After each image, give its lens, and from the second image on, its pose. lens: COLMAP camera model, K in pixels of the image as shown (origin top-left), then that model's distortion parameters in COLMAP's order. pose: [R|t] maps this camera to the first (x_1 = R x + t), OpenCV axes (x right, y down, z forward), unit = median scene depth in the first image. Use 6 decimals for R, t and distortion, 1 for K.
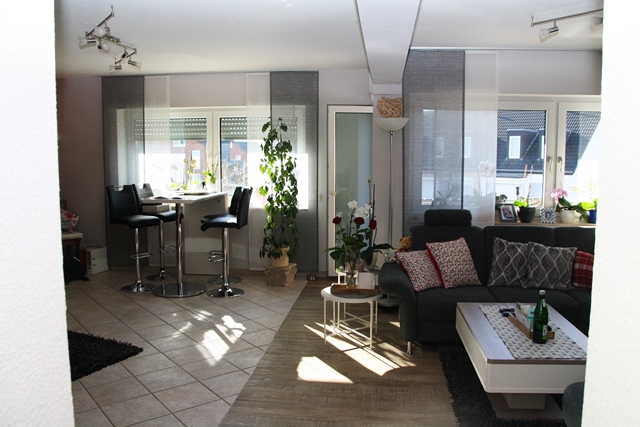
lens RADIAL K [[534.1, 0, 329.7], [0, 534.1, 209.6], [0, 0, 1]] dist [-0.154579, 0.101945]
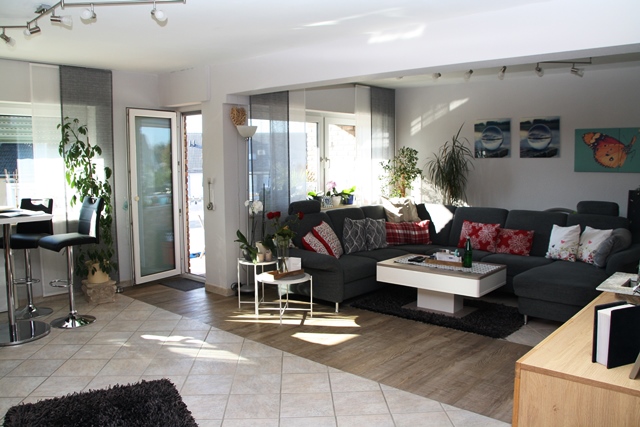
lens RADIAL K [[534.1, 0, 328.0], [0, 534.1, 210.0], [0, 0, 1]] dist [-0.154579, 0.101945]
pose [[0.582540, -0.085238, 0.808320, -0.707491], [0.087921, 0.995259, 0.041589, -0.024260], [-0.808033, 0.046841, 0.587273, 0.197175]]
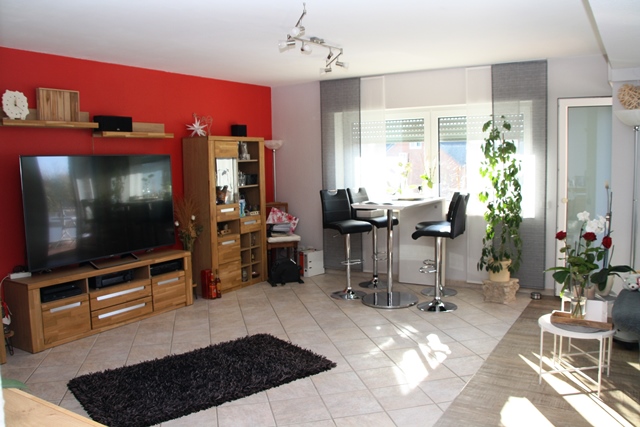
lens RADIAL K [[534.1, 0, 330.6], [0, 534.1, 209.4], [0, 0, 1]] dist [-0.154579, 0.101945]
pose [[0.905939, 0.018893, -0.422987, 0.025018], [-0.020188, 0.999795, 0.001418, -0.012199], [0.422927, 0.007255, 0.906134, 0.097950]]
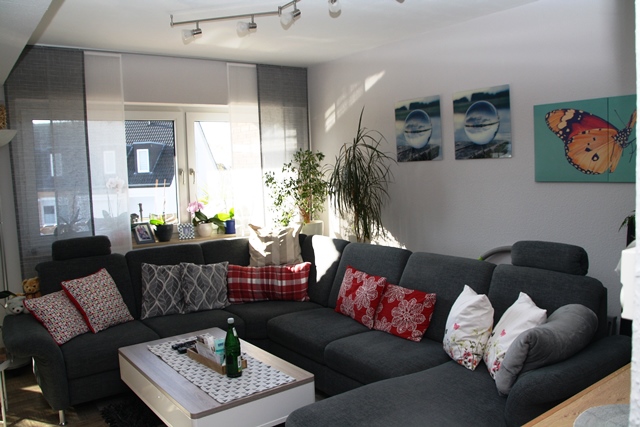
lens RADIAL K [[534.1, 0, 326.5], [0, 534.1, 209.3], [0, 0, 1]] dist [-0.154579, 0.101945]
pose [[0.737742, -0.085014, 0.669709, -0.033339], [0.103883, 0.994519, 0.011810, -0.013347], [-0.667042, 0.060859, 0.742530, 0.117670]]
